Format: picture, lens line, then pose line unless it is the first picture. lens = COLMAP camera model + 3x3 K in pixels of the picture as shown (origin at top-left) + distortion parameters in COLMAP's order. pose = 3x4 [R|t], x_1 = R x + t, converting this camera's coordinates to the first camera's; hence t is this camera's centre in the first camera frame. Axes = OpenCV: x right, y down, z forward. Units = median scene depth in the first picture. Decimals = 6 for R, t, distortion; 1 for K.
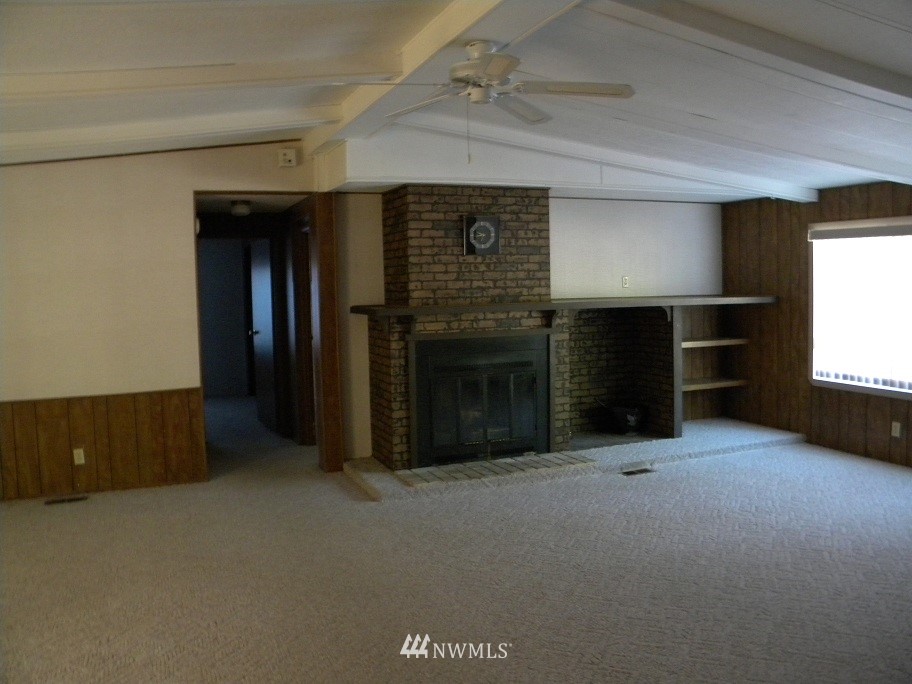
lens RADIAL K [[766.4, 0, 449.7], [0, 766.4, 335.8], [0, 0, 1]] dist [-0.195551, 0.181468]
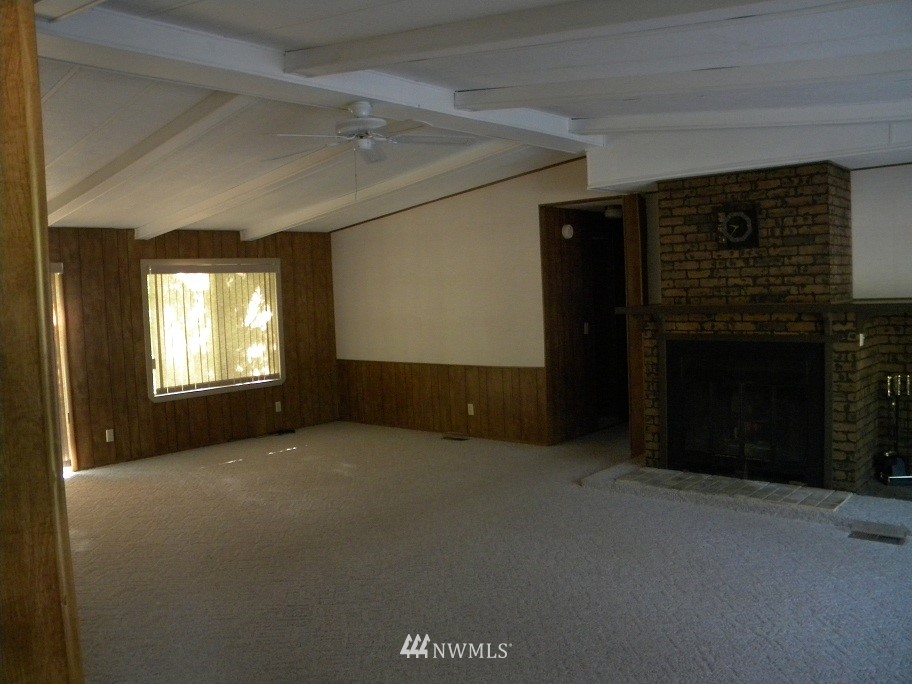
lens RADIAL K [[766.4, 0, 449.7], [0, 766.4, 335.8], [0, 0, 1]] dist [-0.195551, 0.181468]
pose [[0.444201, 0.059547, -0.893946, 0.670542], [-0.028082, 0.998224, 0.052539, -0.040439], [0.895487, 0.001766, 0.445084, 0.305544]]
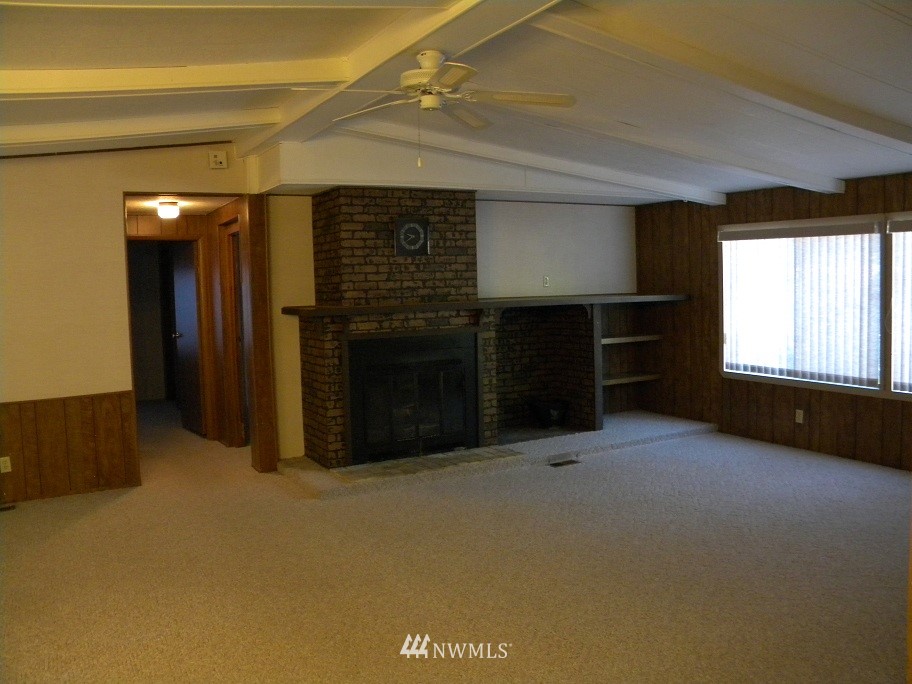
lens RADIAL K [[766.4, 0, 449.7], [0, 766.4, 335.8], [0, 0, 1]] dist [-0.195551, 0.181468]
pose [[0.992245, -0.013604, 0.123549, -0.034961], [0.013977, 0.999900, -0.002157, 0.004336], [-0.123507, 0.003868, 0.992336, -0.023114]]
